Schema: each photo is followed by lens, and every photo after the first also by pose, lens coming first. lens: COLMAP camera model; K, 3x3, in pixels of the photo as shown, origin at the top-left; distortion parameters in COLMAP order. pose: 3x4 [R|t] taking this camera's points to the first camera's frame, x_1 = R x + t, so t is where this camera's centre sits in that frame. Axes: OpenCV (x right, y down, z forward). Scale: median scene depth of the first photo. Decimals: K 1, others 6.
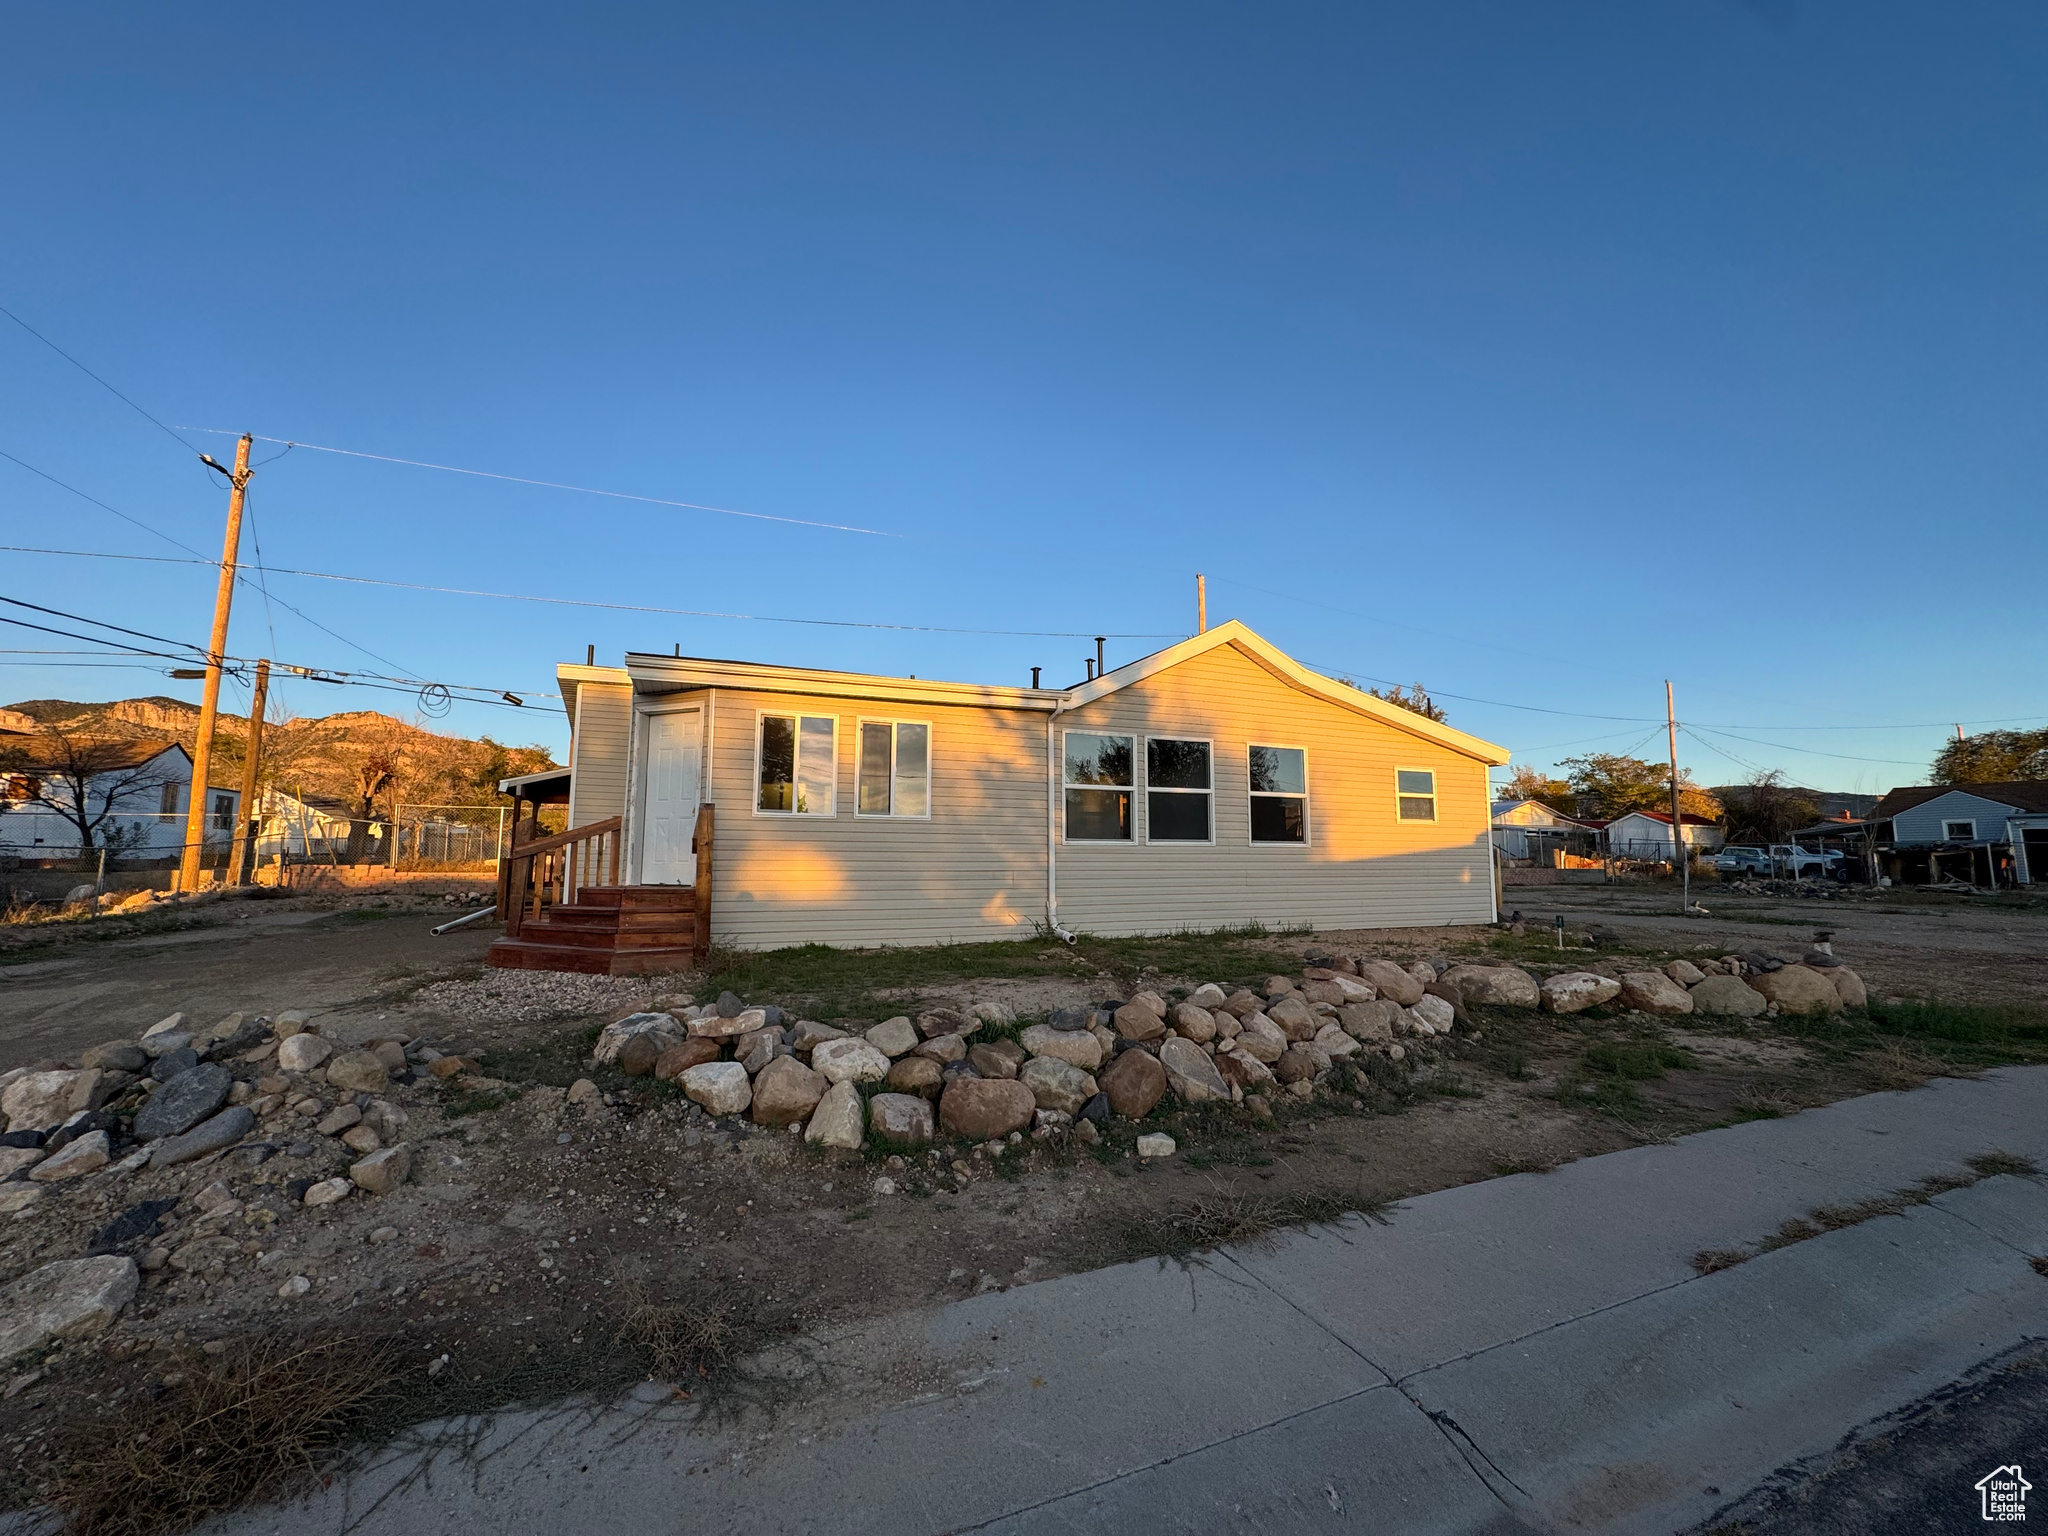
lens RADIAL K [[813.3, 0, 1024.0], [0, 813.3, 768.0], [0, 0, 1]] dist [0.001972, -0.000008]
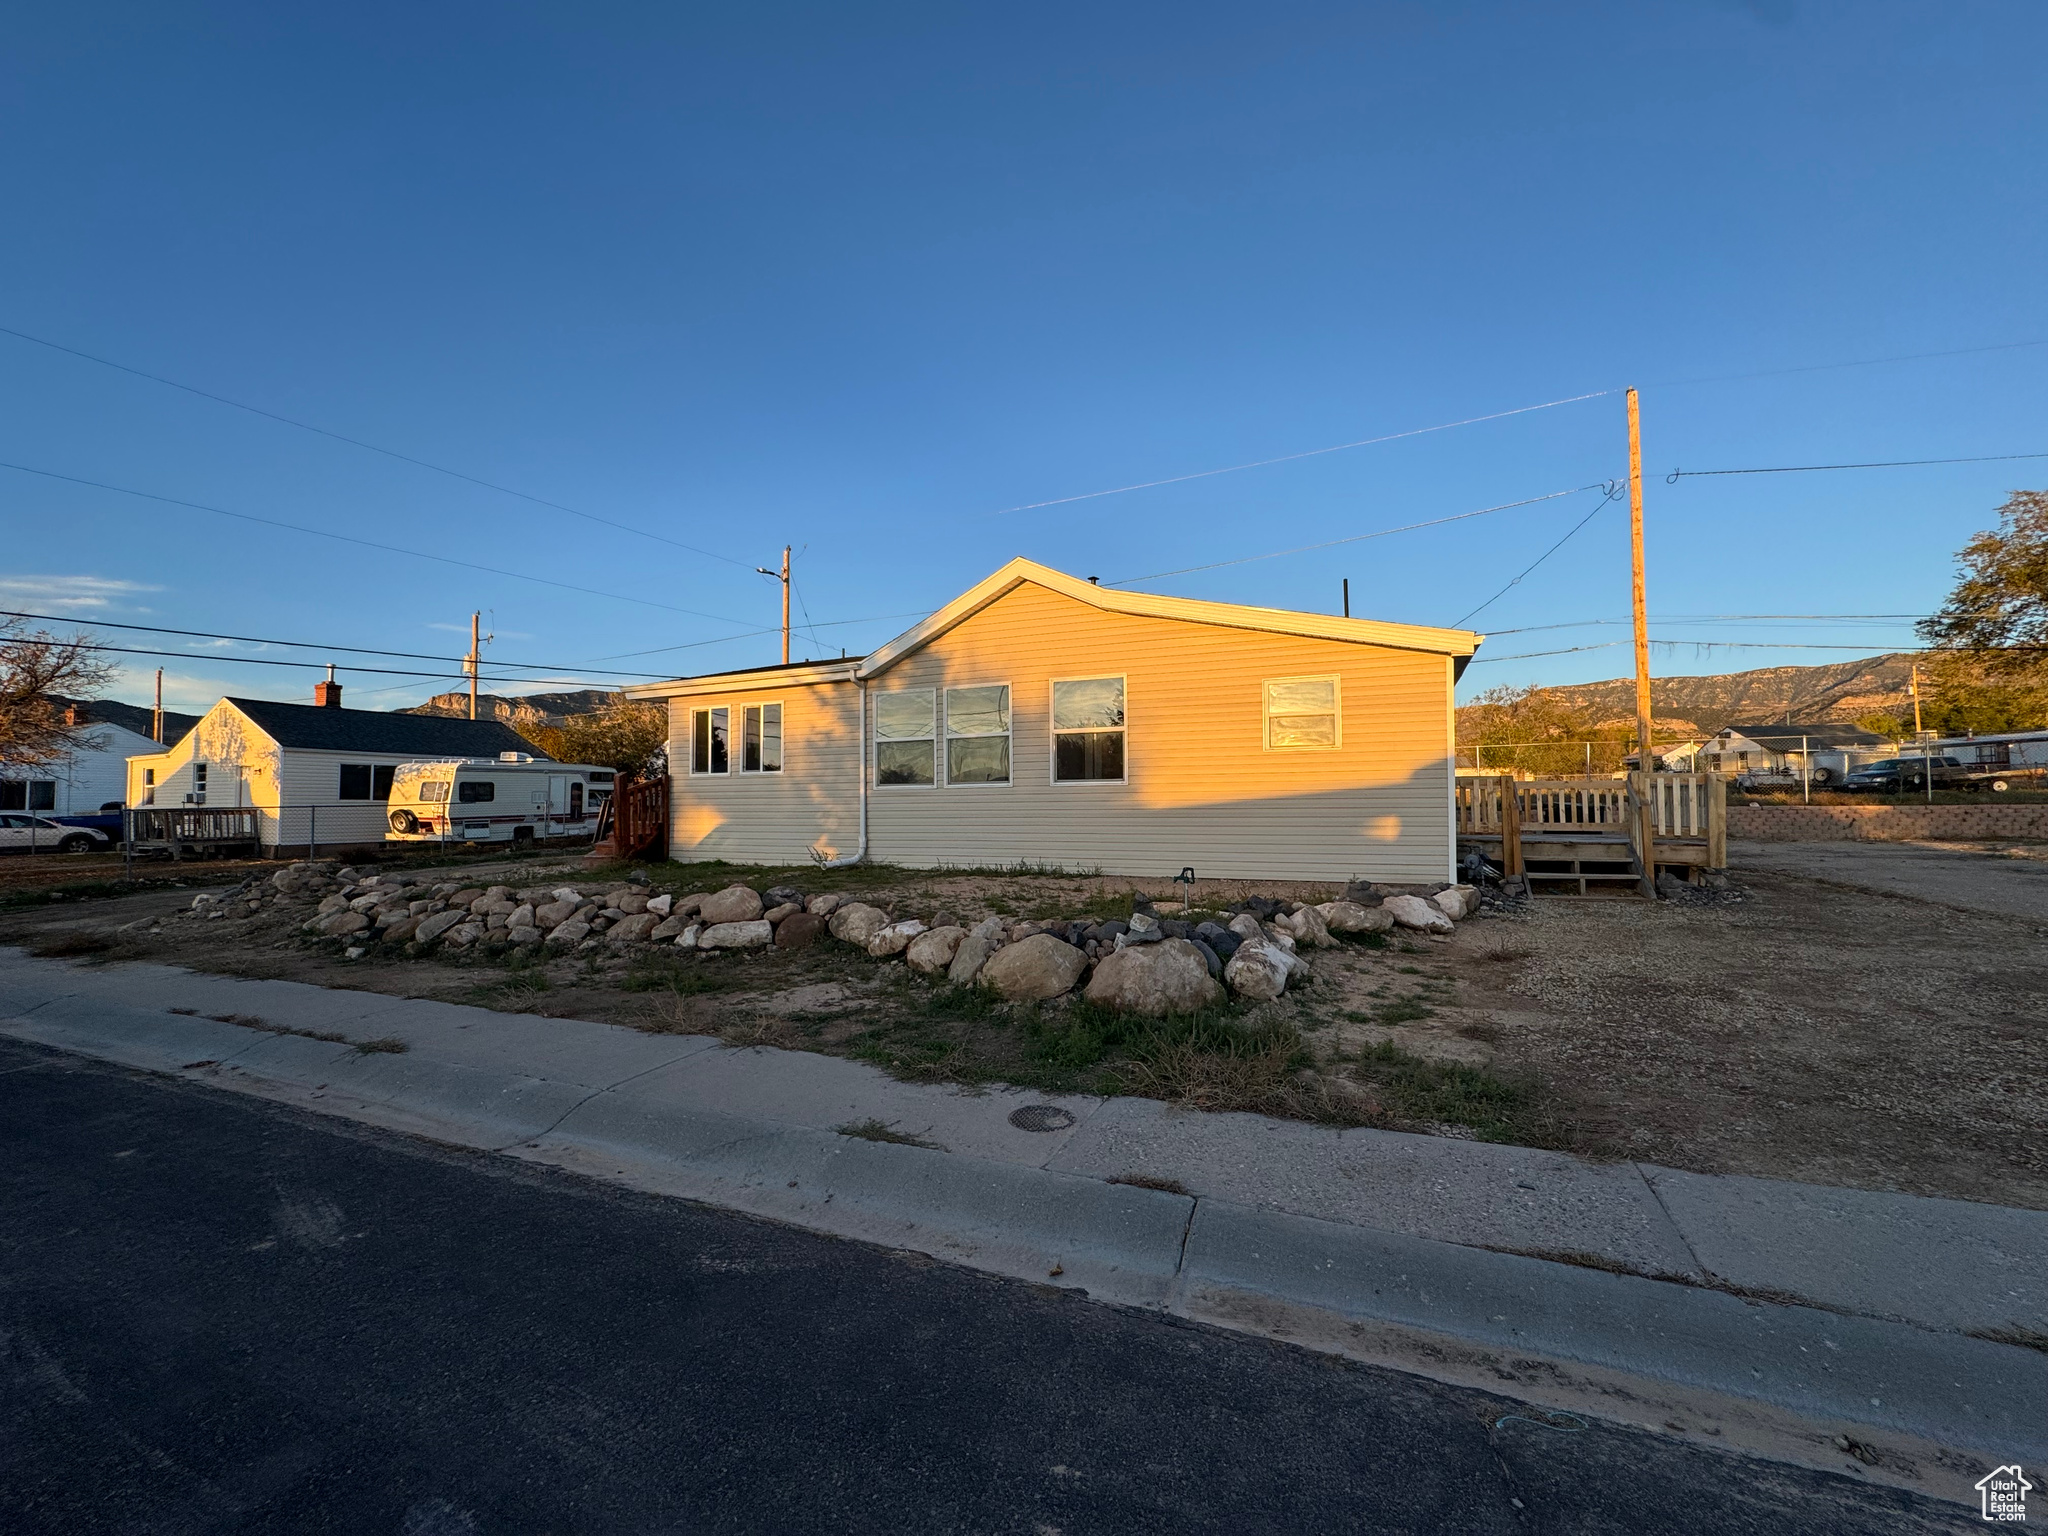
lens RADIAL K [[813.3, 0, 1024.0], [0, 813.3, 768.0], [0, 0, 1]] dist [0.001972, -0.000008]
pose [[0.675842, -0.039980, -0.735961, 1.071682], [0.091210, 0.995389, 0.029687, 0.046589], [0.731381, -0.087191, 0.676373, 0.354088]]
